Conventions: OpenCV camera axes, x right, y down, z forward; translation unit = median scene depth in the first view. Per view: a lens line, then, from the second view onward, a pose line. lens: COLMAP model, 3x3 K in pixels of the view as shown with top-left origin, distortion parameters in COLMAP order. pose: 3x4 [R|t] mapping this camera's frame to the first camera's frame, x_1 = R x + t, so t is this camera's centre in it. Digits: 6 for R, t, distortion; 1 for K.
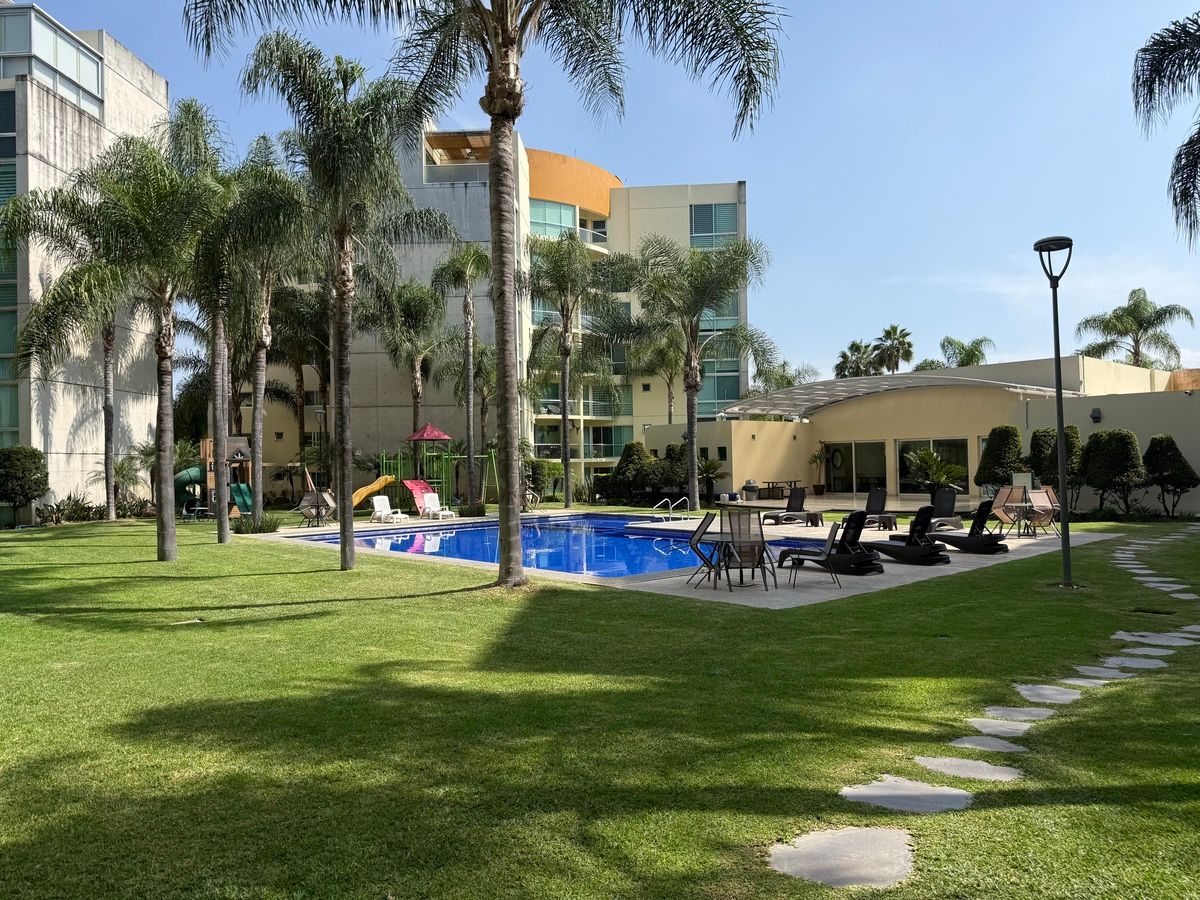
lens RADIAL K [[835.6, 0, 583.5], [0, 835.6, 458.1], [0, 0, 1]] dist [0.083891, -0.138219]
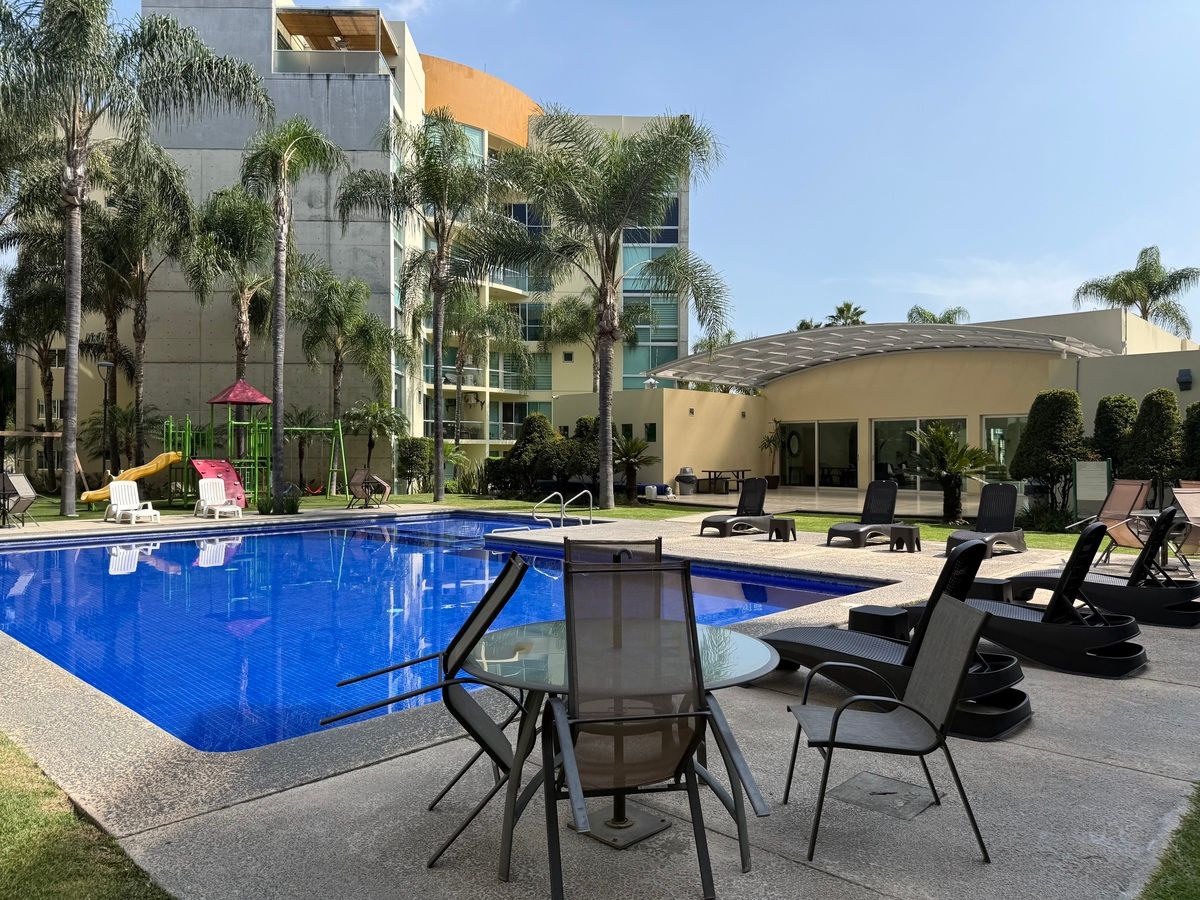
lens RADIAL K [[842.4, 0, 597.4], [0, 842.4, 452.1], [0, 0, 1]] dist [0.072592, -0.098450]
pose [[0.996079, 0.019199, 0.086364, 0.051111], [-0.019699, 0.999794, 0.004948, 0.009460], [-0.086251, -0.006630, 0.996251, 0.239011]]
